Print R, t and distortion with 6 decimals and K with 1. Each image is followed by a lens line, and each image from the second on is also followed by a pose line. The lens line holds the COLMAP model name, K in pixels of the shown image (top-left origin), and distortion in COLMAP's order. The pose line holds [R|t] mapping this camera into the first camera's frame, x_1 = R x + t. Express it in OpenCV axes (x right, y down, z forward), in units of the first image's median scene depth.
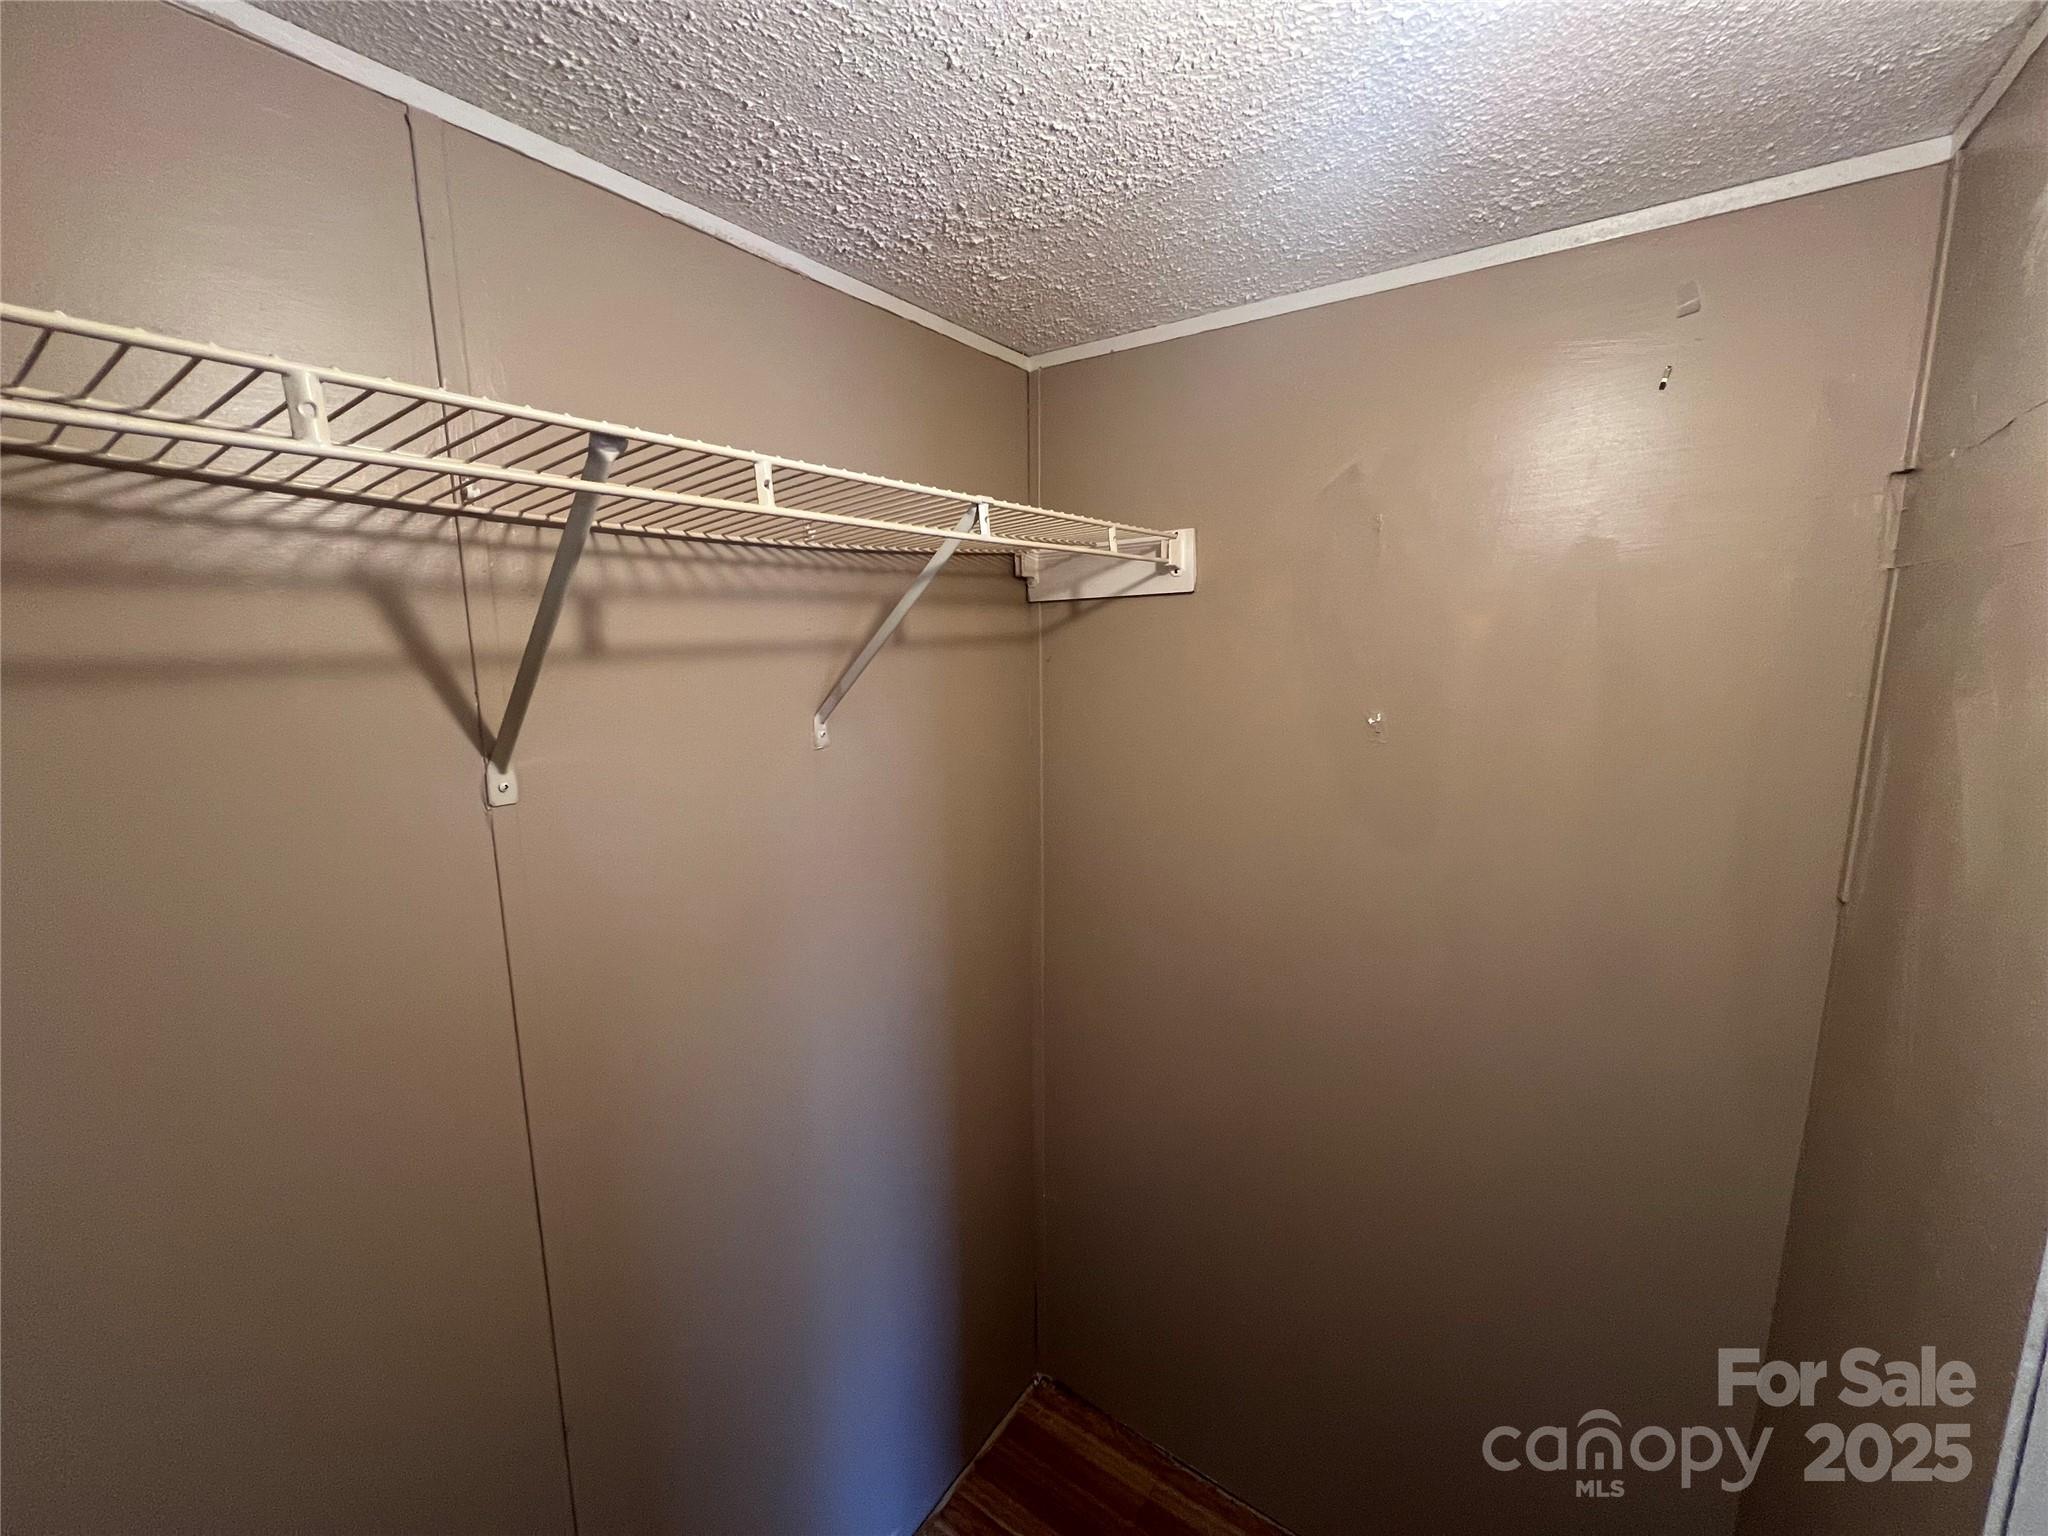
lens RADIAL K [[821.3, 0, 1019.8], [0, 821.3, 772.2], [0, 0, 1]] dist [-0.001834, 0.000539]
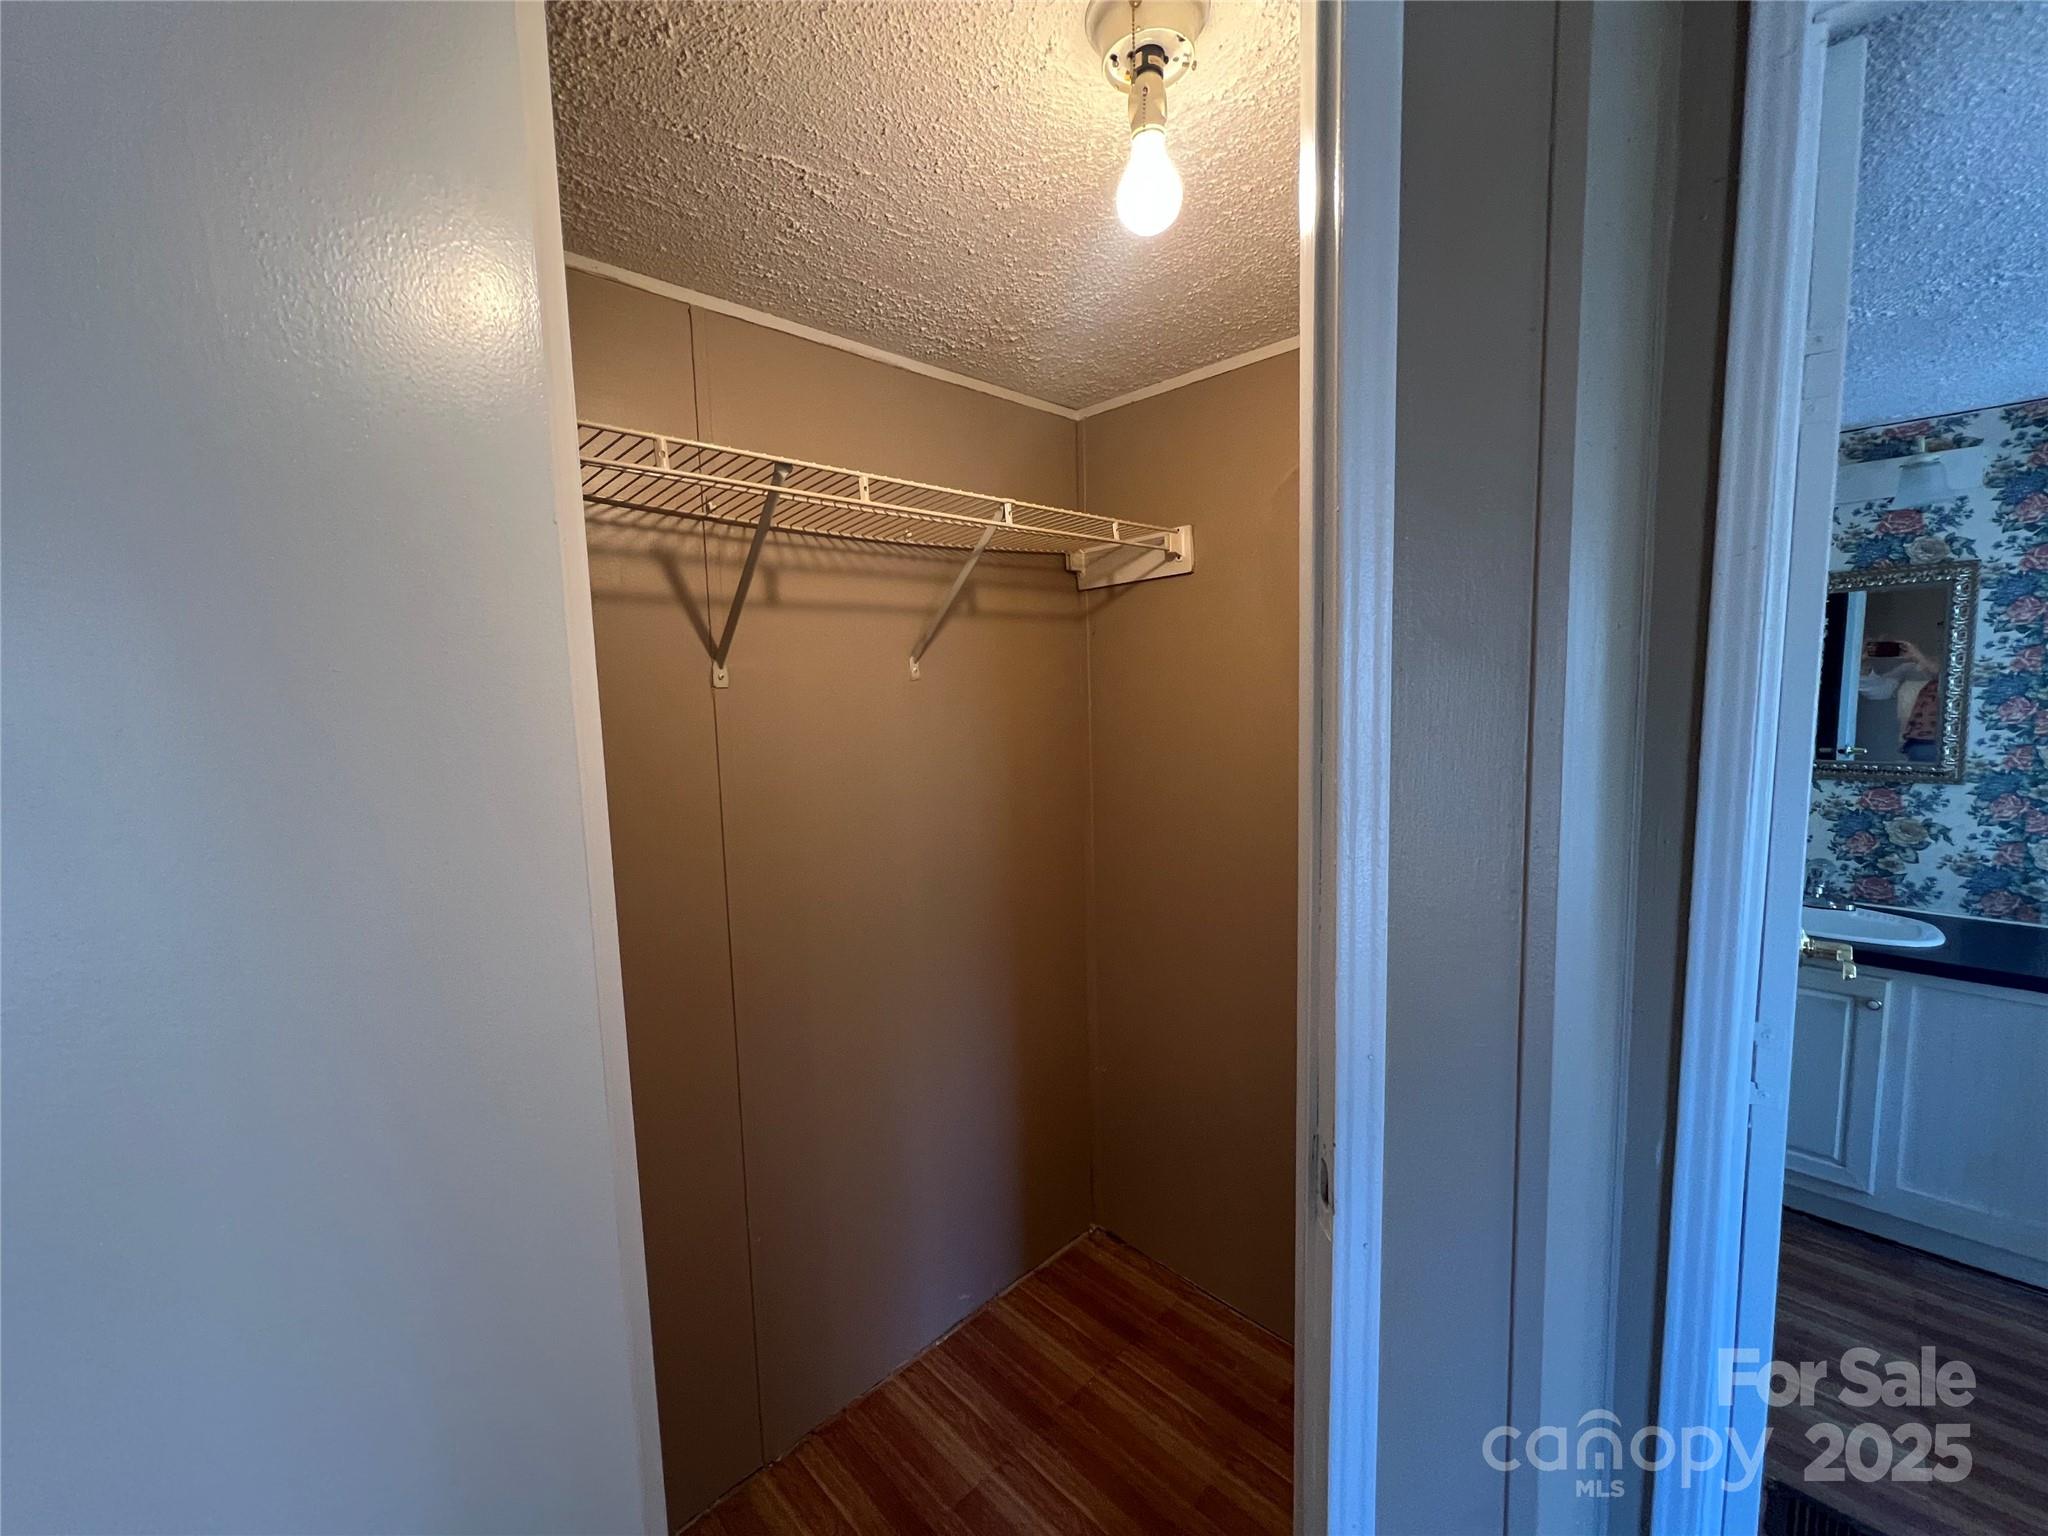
lens RADIAL K [[821.3, 0, 1022.7], [0, 821.3, 770.9], [0, 0, 1]] dist [-0.001834, 0.000539]
pose [[0.984453, 0.002139, -0.175636, 0.241828], [-0.013067, 0.998047, -0.061087, 0.257712], [0.175163, 0.062432, 0.982558, -0.464188]]
